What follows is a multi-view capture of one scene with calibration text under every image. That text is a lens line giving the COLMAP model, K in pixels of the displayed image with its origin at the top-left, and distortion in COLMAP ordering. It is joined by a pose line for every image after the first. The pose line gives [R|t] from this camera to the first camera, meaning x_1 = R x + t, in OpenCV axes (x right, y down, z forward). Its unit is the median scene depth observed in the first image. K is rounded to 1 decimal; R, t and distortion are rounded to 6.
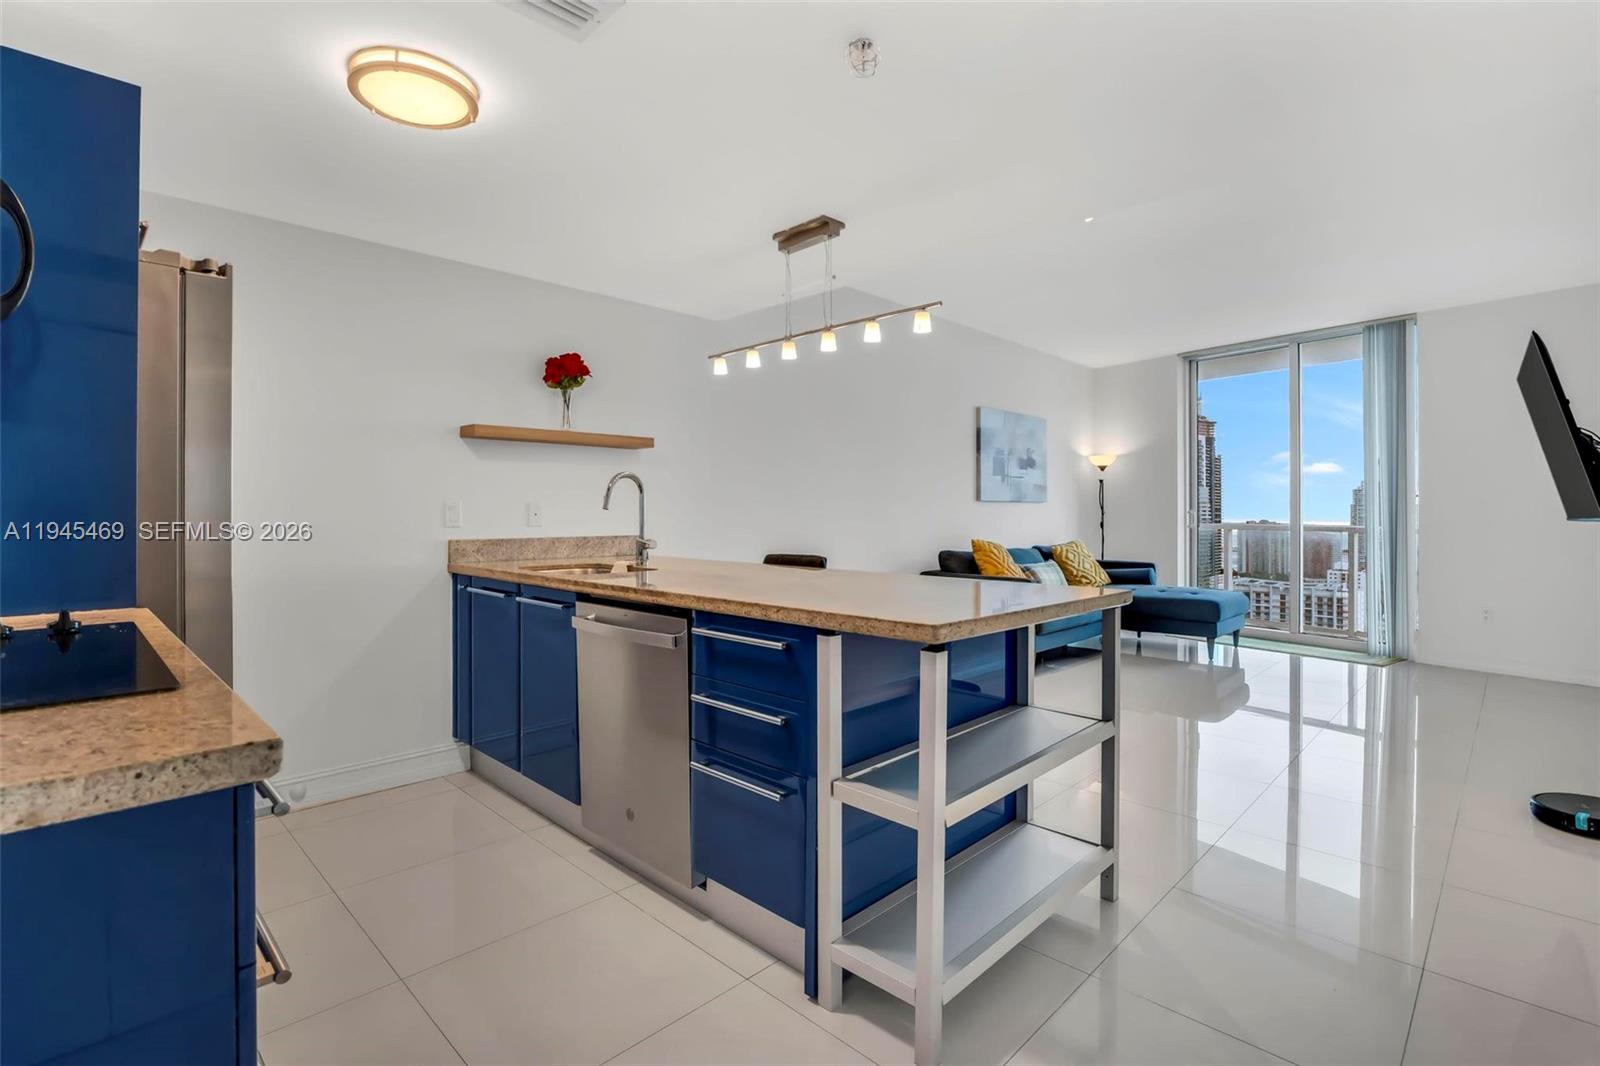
lens RADIAL K [[745.4, 0, 792.0], [0, 745.4, 519.0], [0, 0, 1]] dist [-0.013747, 0.000971]
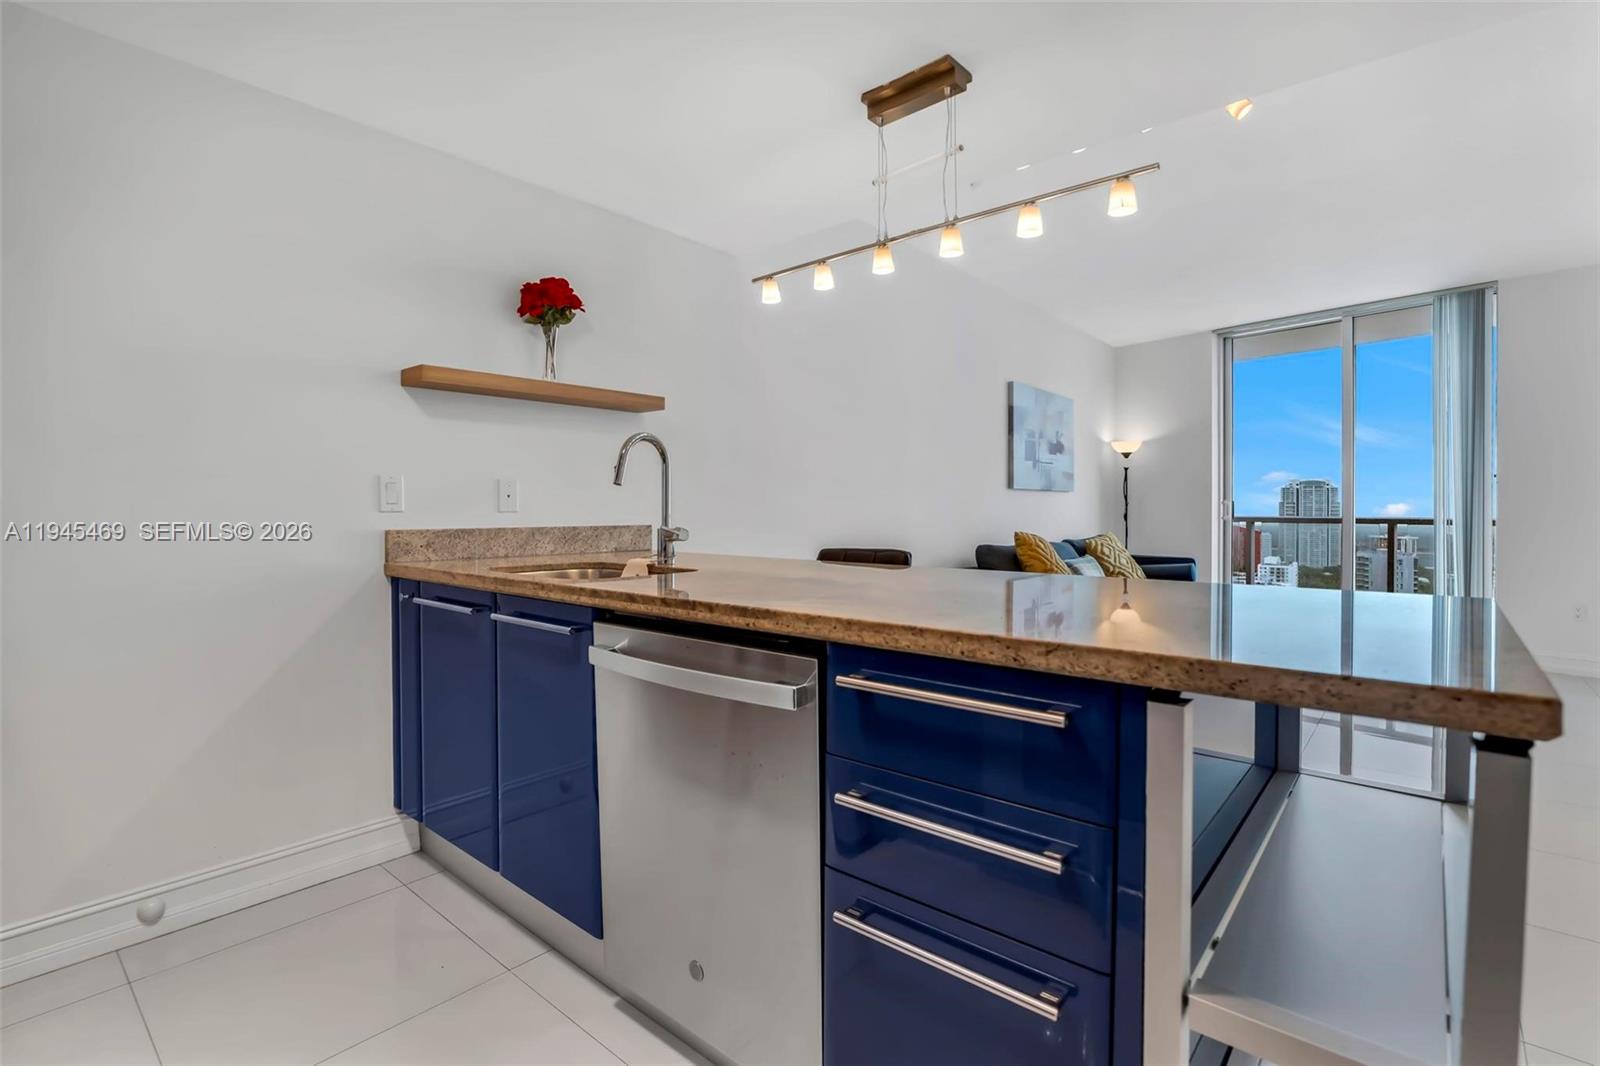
lens RADIAL K [[745.4, 0, 805.6], [0, 745.4, 524.9], [0, 0, 1]] dist [-0.013747, 0.000971]
pose [[0.996680, -0.002245, 0.081386, -0.121639], [0.001314, 0.999933, 0.011499, 0.015425], [-0.081406, -0.011354, 0.996616, 0.265729]]
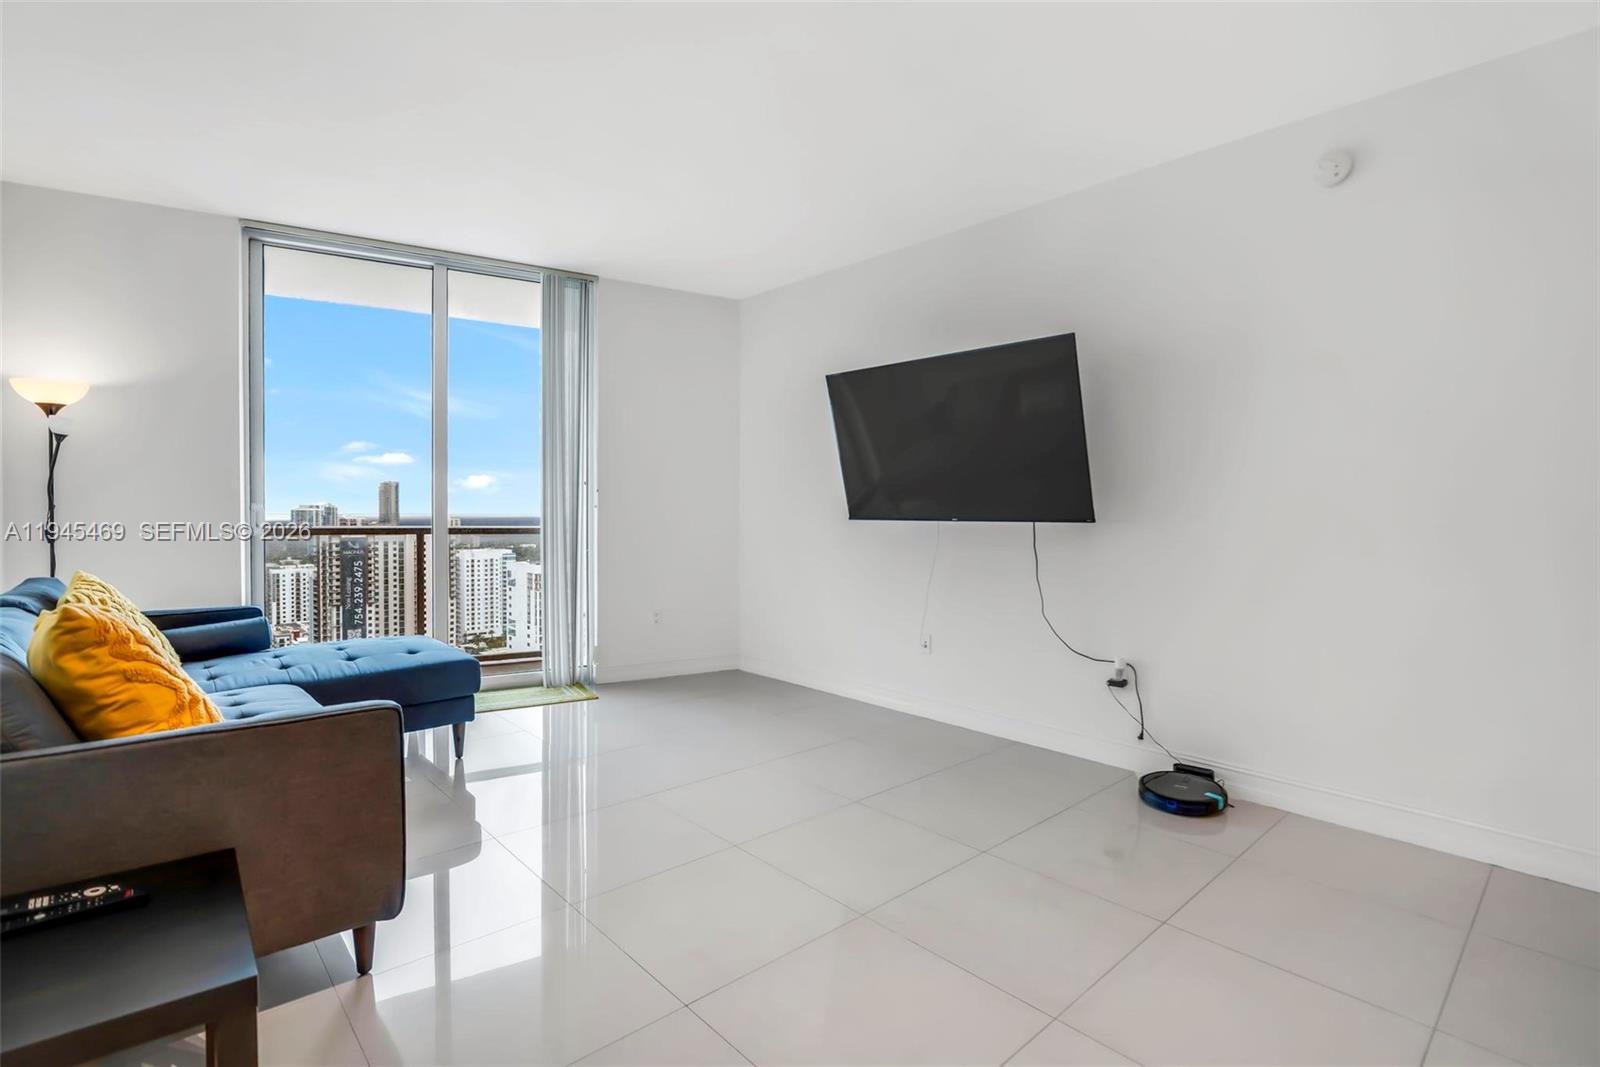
lens RADIAL K [[745.4, 0, 785.0], [0, 745.4, 524.8], [0, 0, 1]] dist [-0.013747, 0.000971]
pose [[0.044193, -0.017412, 0.998871, -0.017771], [0.001783, 0.999848, 0.017350, -0.011157], [-0.999021, 0.001015, 0.044217, 1.235206]]
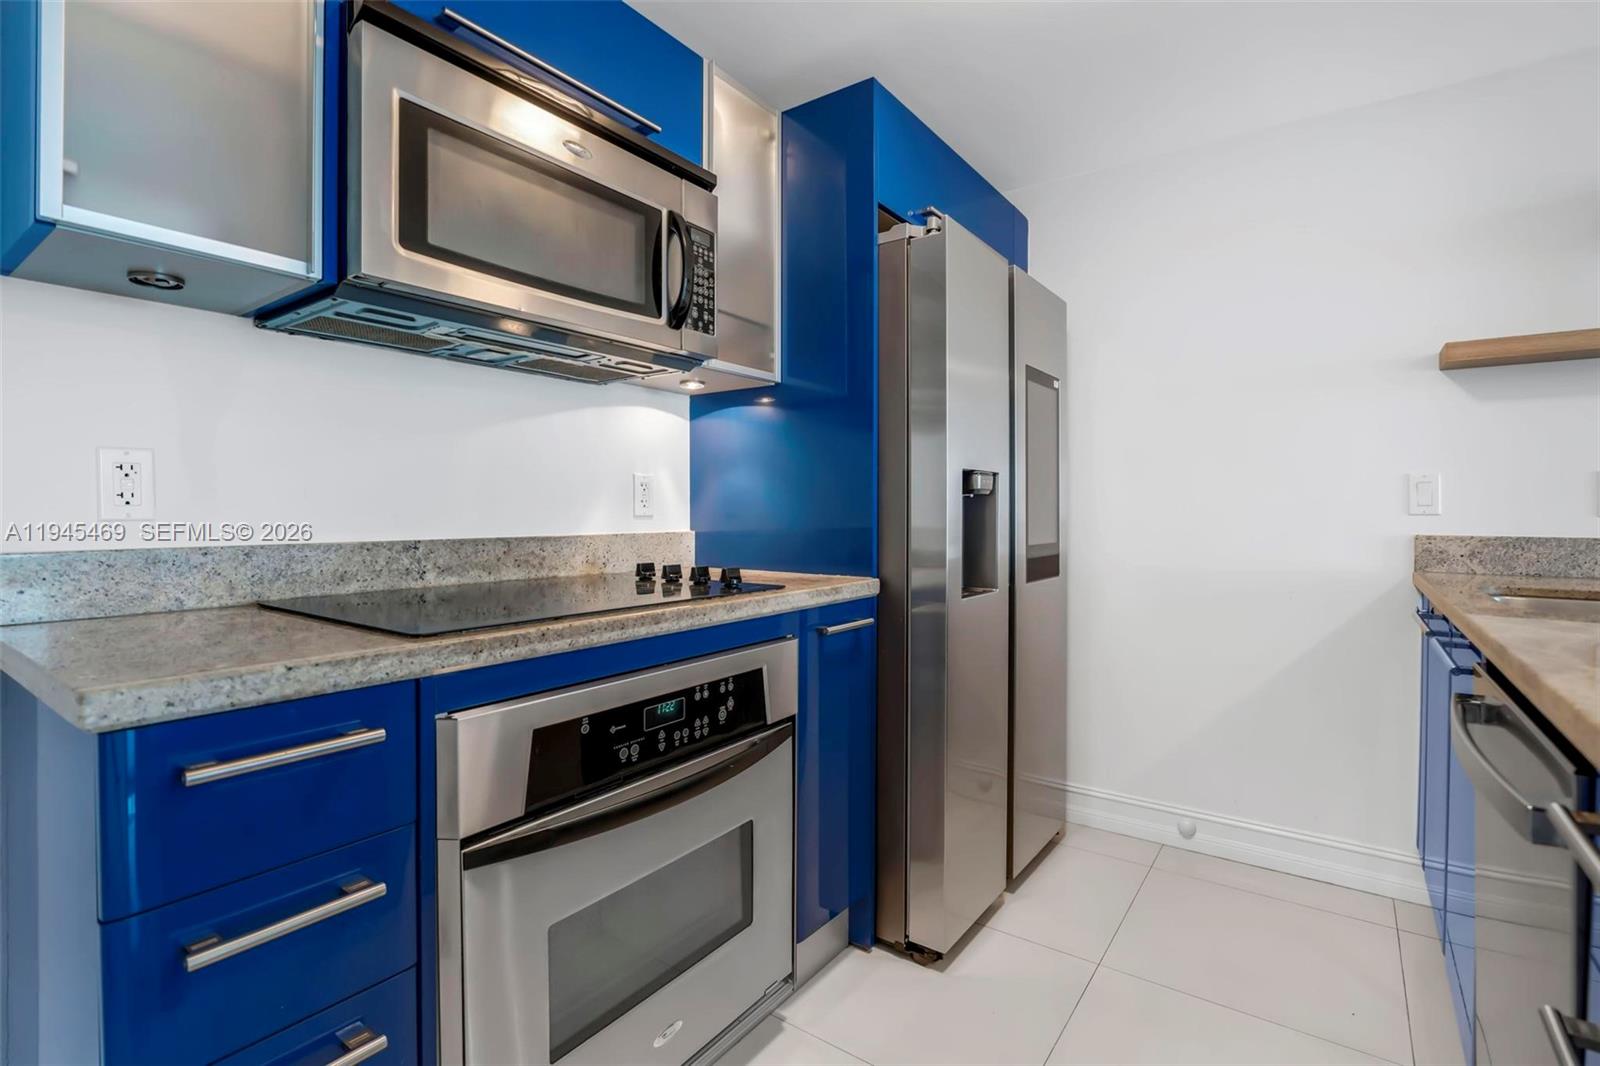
lens RADIAL K [[745.4, 0, 800.6], [0, 745.4, 523.2], [0, 0, 1]] dist [-0.013747, 0.000971]
pose [[0.169313, 0.019495, -0.985370, 0.071238], [-0.010128, 0.999786, 0.018040, 0.011723], [0.985510, 0.006926, 0.169474, 0.376043]]
